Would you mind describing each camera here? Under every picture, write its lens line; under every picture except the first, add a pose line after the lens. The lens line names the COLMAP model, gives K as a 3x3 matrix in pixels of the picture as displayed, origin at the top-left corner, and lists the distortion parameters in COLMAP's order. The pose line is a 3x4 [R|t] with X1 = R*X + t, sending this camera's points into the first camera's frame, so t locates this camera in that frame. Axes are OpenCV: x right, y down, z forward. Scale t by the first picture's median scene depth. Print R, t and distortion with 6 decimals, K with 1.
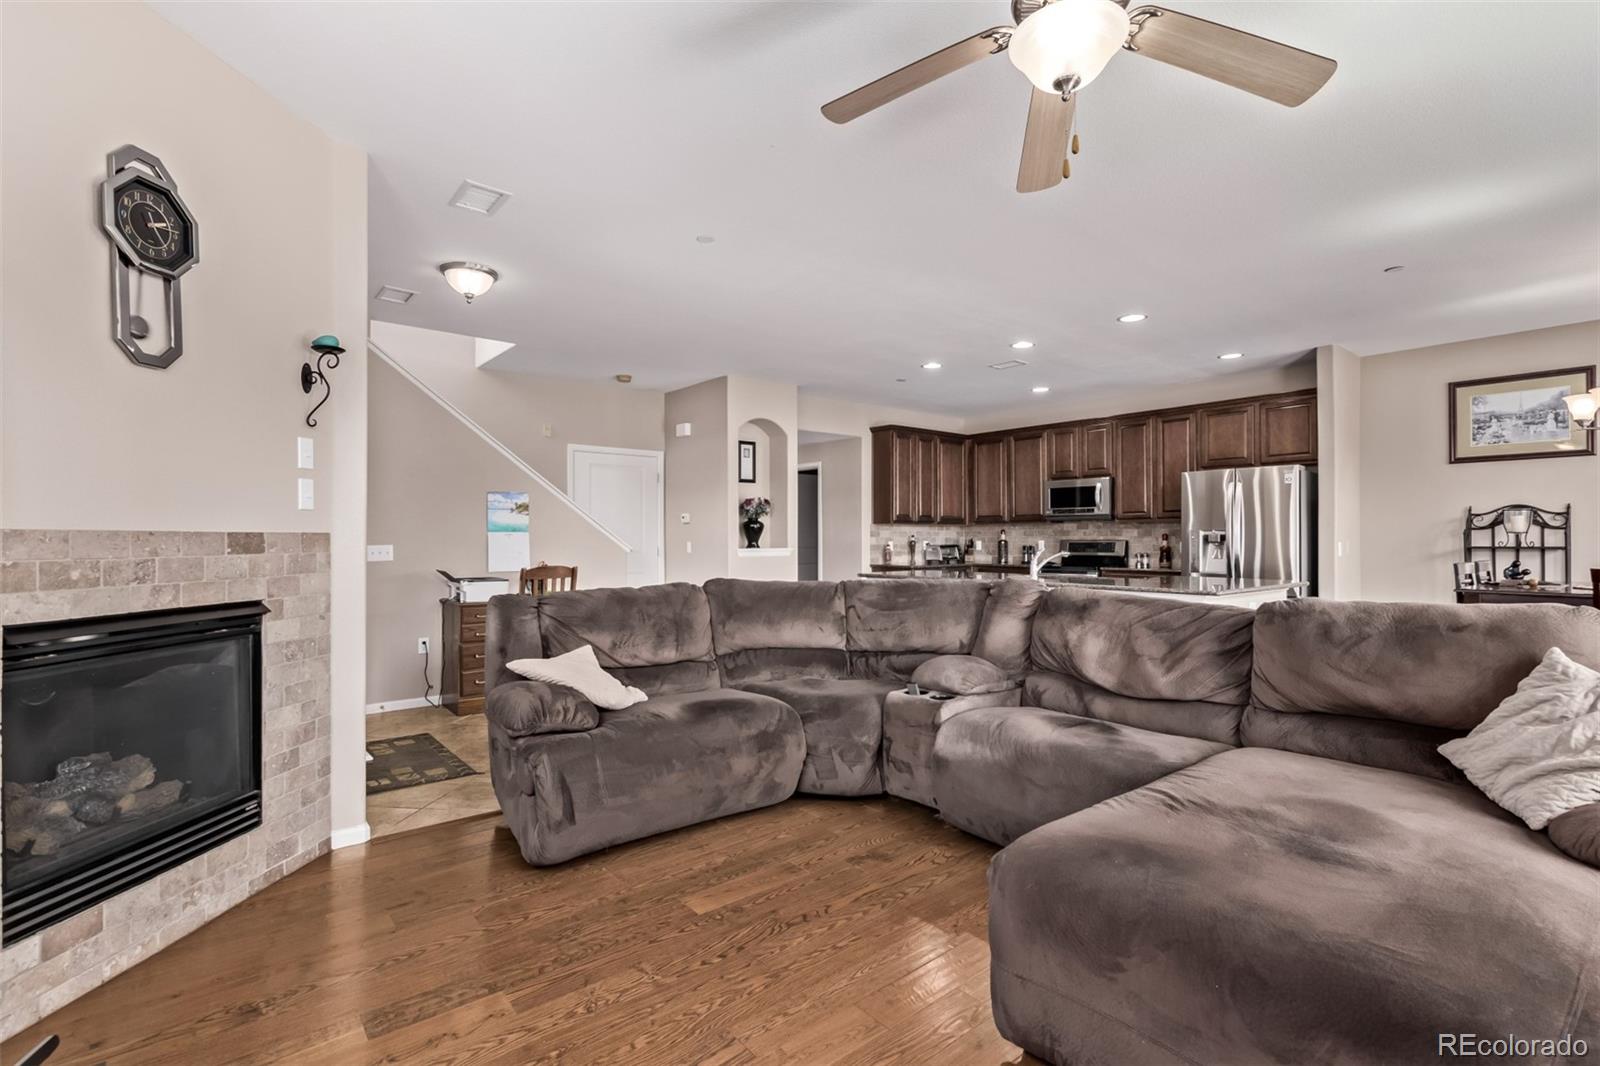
lens RADIAL K [[742.1, 0, 781.0], [0, 742.1, 534.6], [0, 0, 1]] dist [0.004167, -0.002876]
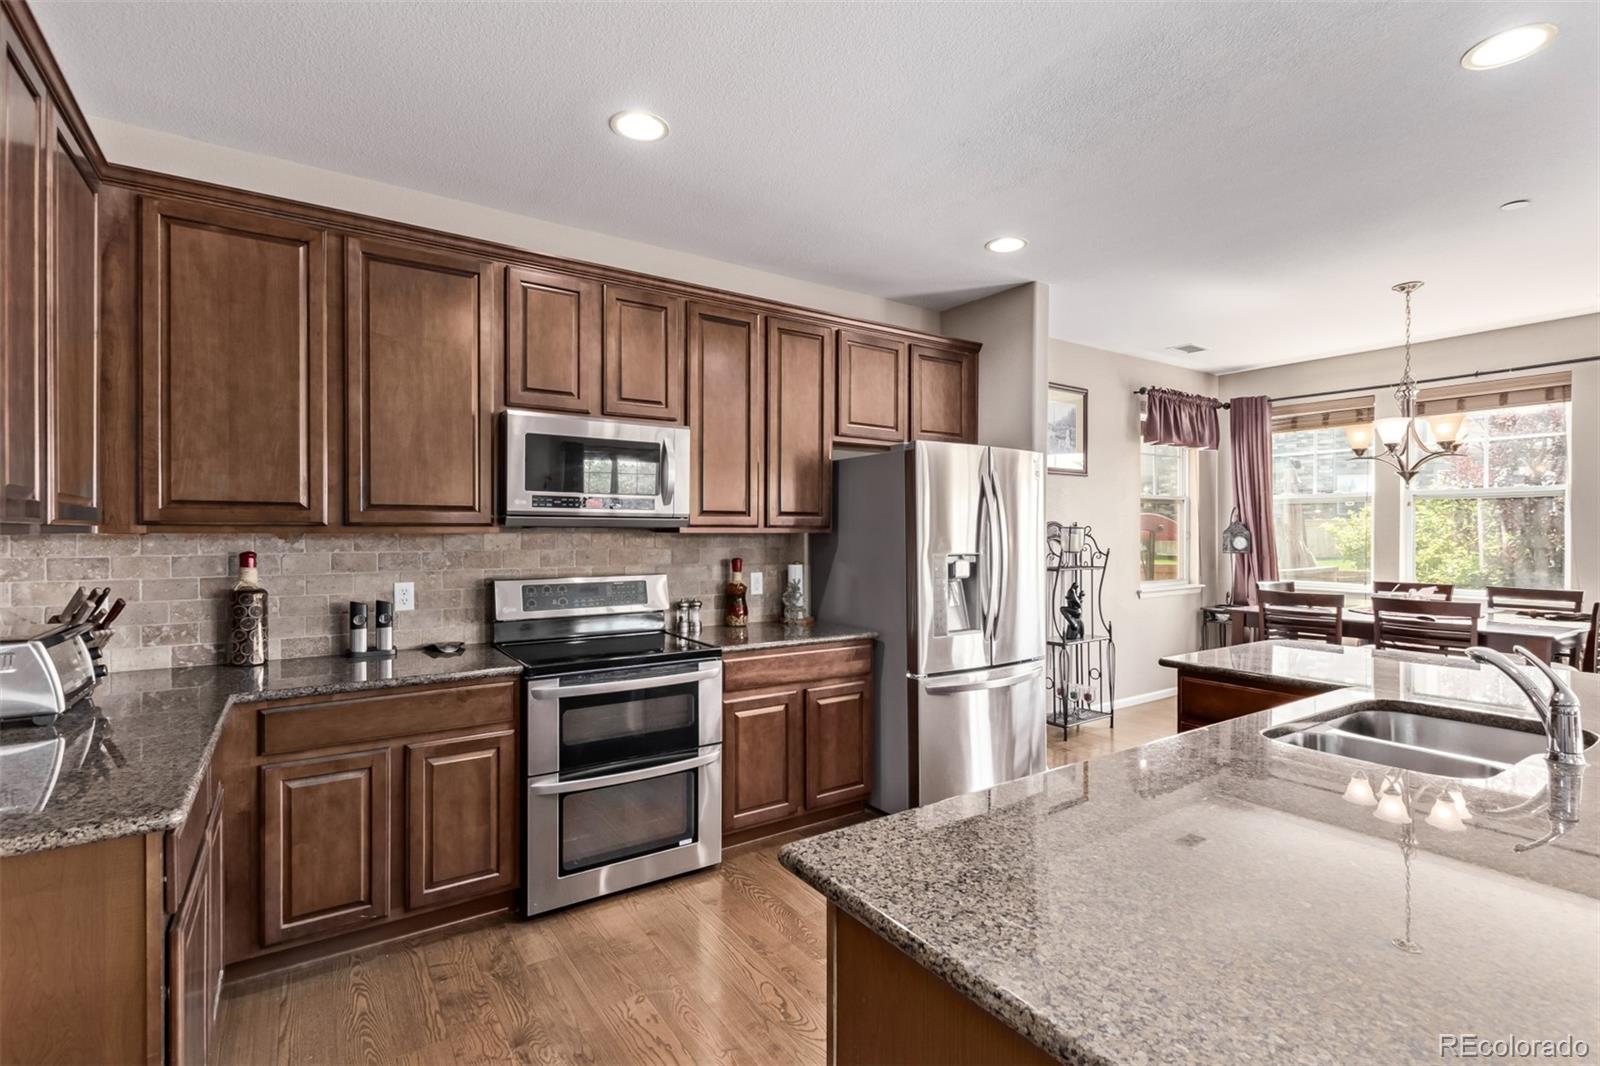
lens RADIAL K [[742.1, 0, 801.1], [0, 742.1, 535.9], [0, 0, 1]] dist [0.004167, -0.002876]
pose [[0.060434, -0.005519, 0.998157, 0.032943], [-0.006894, 0.999959, 0.005946, -0.020844], [-0.998148, -0.007241, 0.060393, 1.012854]]
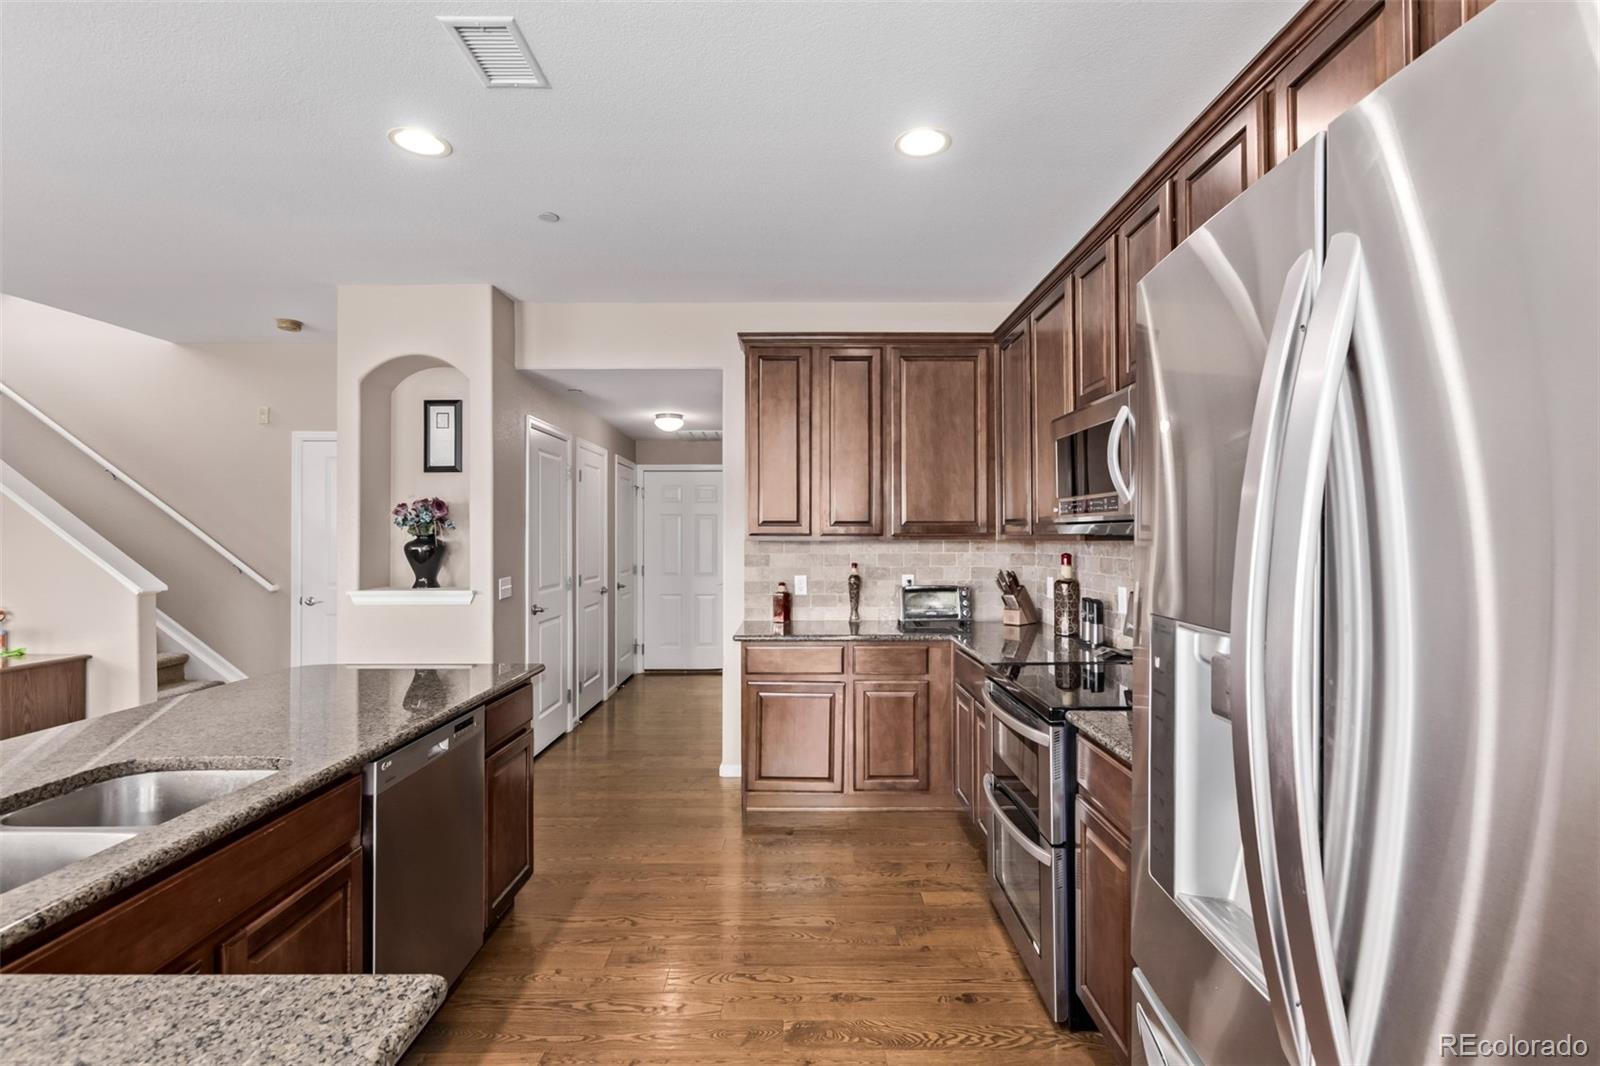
lens RADIAL K [[742.1, 0, 798.6], [0, 742.1, 533.1], [0, 0, 1]] dist [0.004167, -0.002876]
pose [[0.784637, -0.002866, -0.619949, 0.571746], [0.005025, 0.999986, 0.001737, -0.024756], [0.619935, -0.004478, 0.784640, 0.788206]]
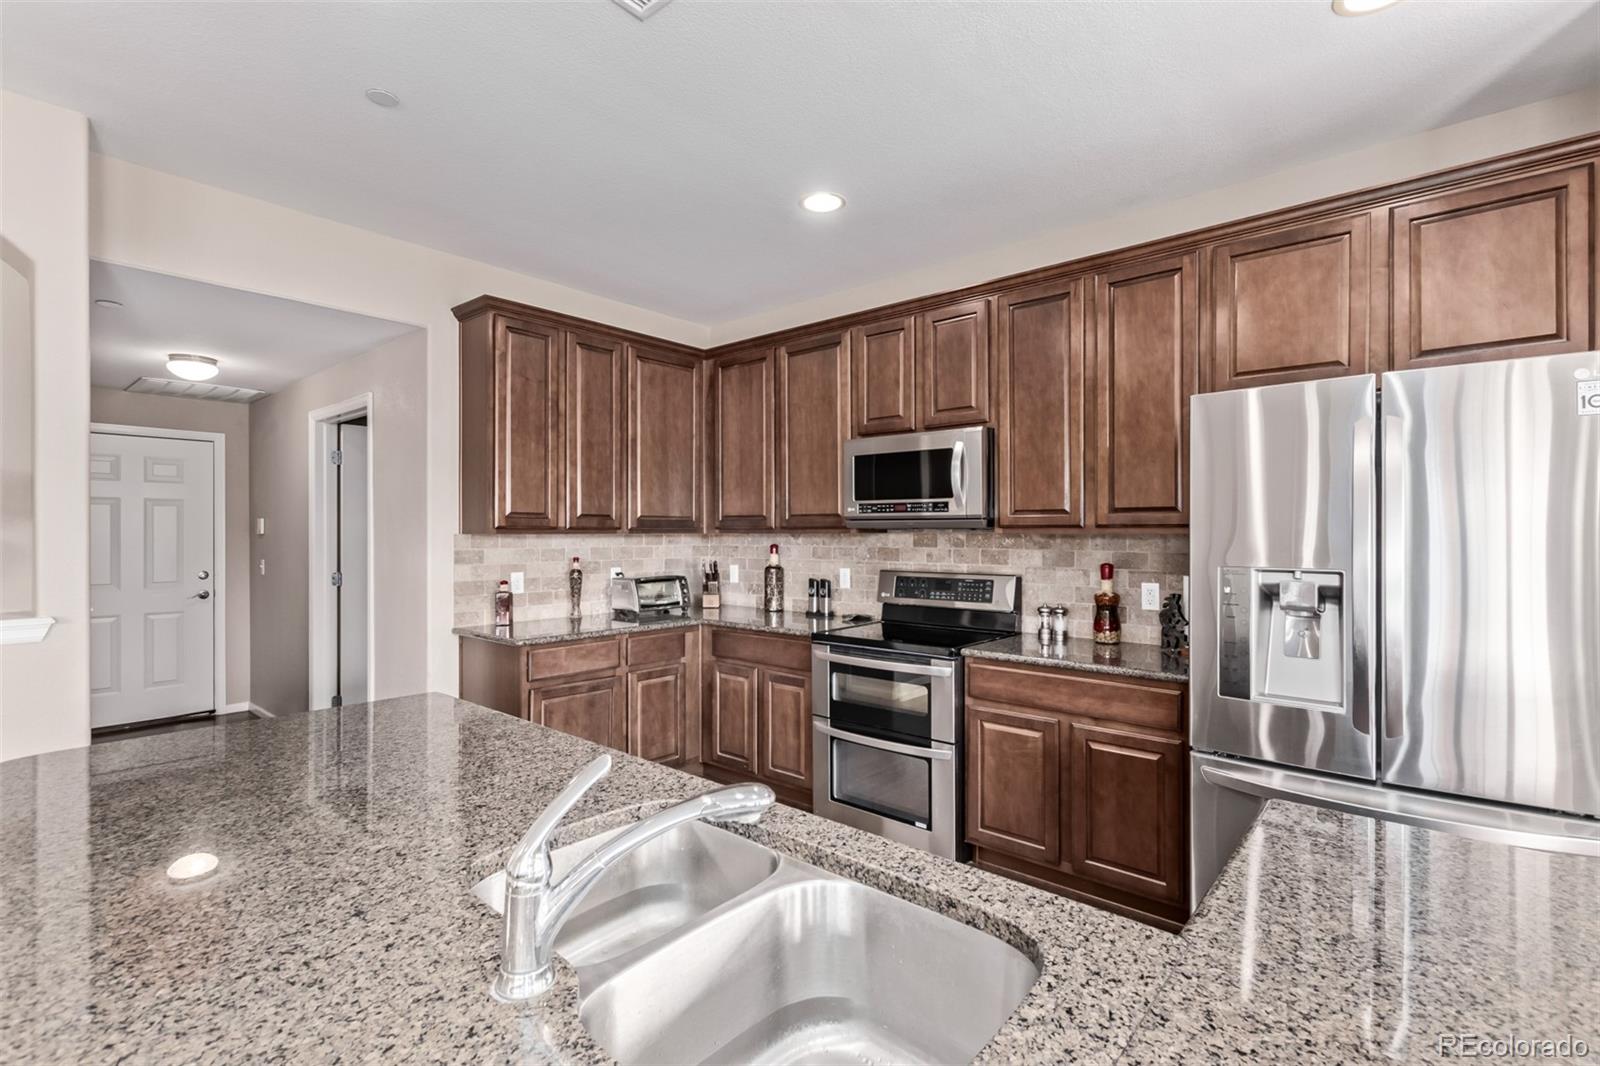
lens RADIAL K [[742.1, 0, 792.0], [0, 742.1, 537.9], [0, 0, 1]] dist [0.004167, -0.002876]
pose [[0.983015, -0.000444, 0.183524, 0.290719], [-0.001899, 0.999919, 0.012589, -0.022193], [-0.183515, -0.012724, 0.982935, 0.680511]]
